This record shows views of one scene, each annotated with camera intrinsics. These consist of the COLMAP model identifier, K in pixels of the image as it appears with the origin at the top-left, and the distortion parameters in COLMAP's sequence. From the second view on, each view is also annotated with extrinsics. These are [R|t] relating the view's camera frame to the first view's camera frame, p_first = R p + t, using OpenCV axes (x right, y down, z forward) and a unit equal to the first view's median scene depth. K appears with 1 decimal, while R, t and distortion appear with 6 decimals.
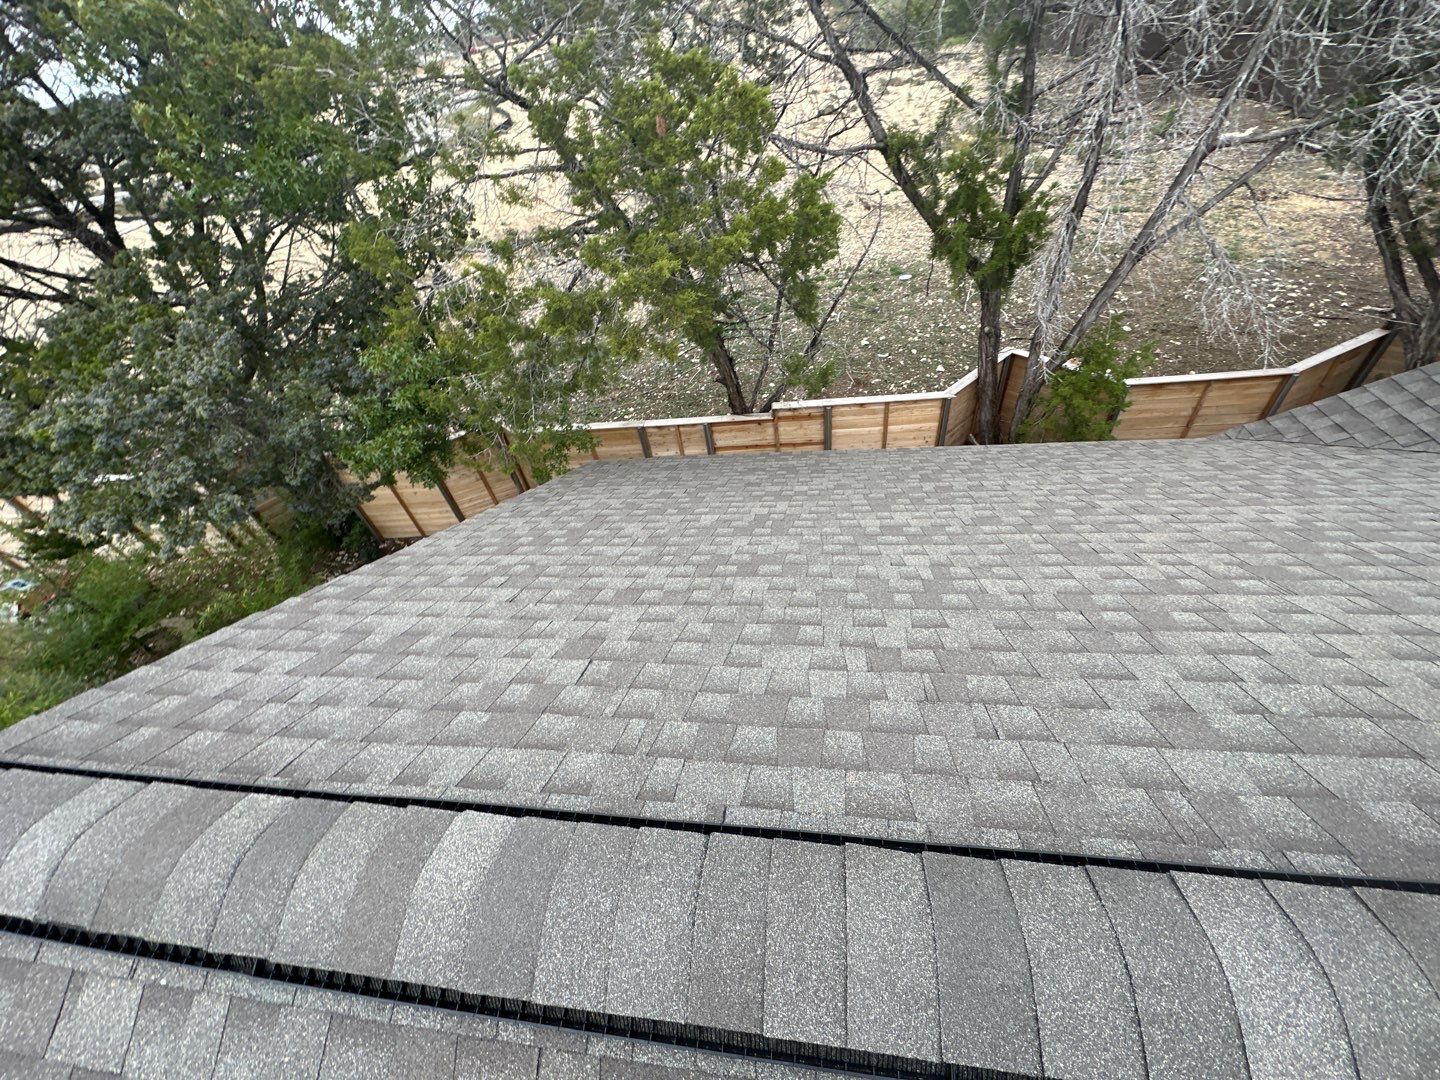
lens RADIAL K [[572.8, 0, 719.6], [0, 572.8, 540.4], [0, 0, 1]] dist [-0.001889, -0.001578]
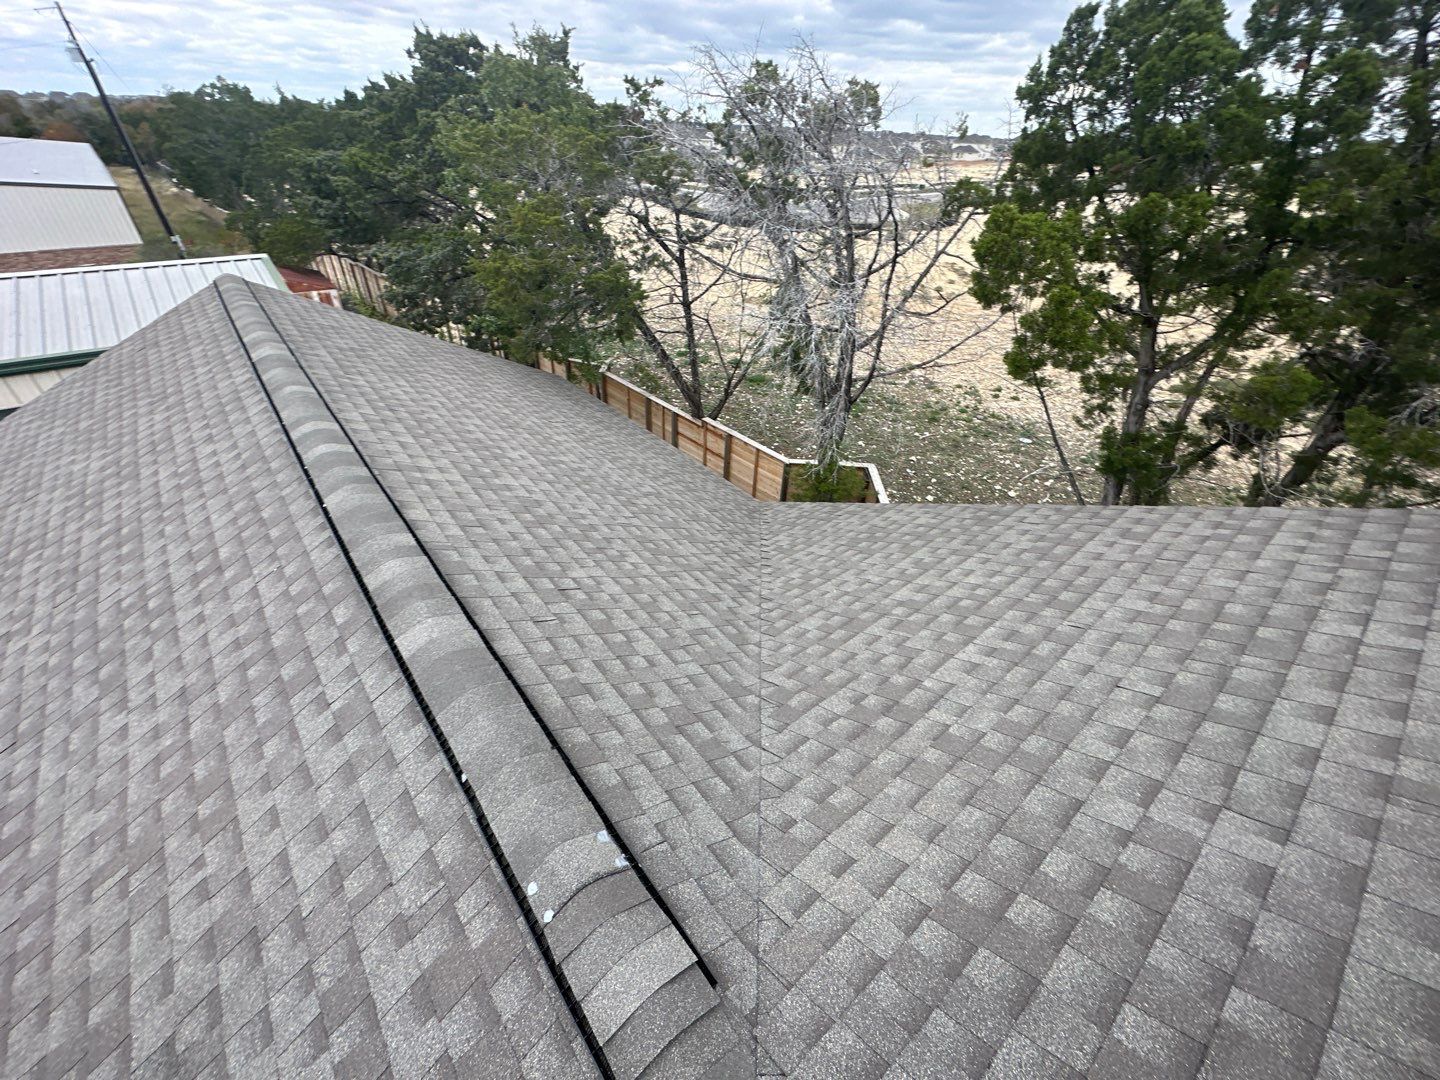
lens RADIAL K [[572.8, 0, 719.4], [0, 572.8, 538.6], [0, 0, 1]] dist [-0.001889, -0.001578]
pose [[0.716288, 0.524649, -0.460082, 1.351420], [-0.572784, 0.818641, 0.041778, -0.087149], [0.398560, 0.233603, 0.886893, -0.328522]]
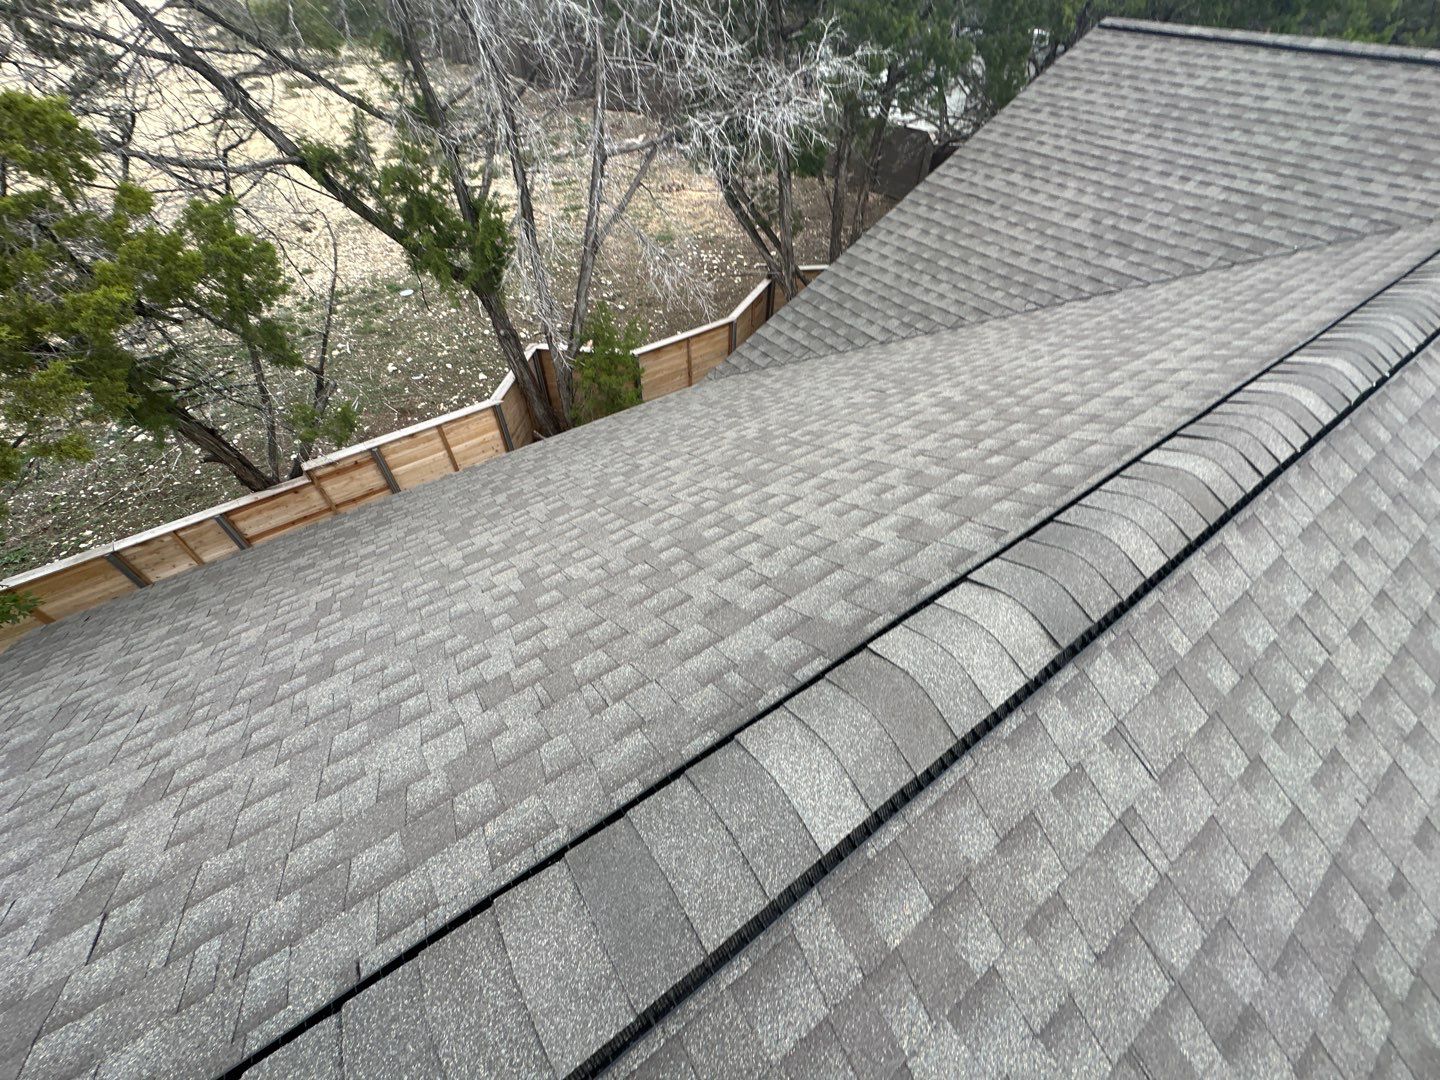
lens RADIAL K [[572.8, 0, 720.1], [0, 572.8, 537.9], [0, 0, 1]] dist [-0.001889, -0.001578]
pose [[0.730827, -0.388328, 0.561332, 0.039943], [0.393371, 0.911703, 0.118563, 0.000770], [-0.557809, 0.134163, 0.819054, -0.018939]]
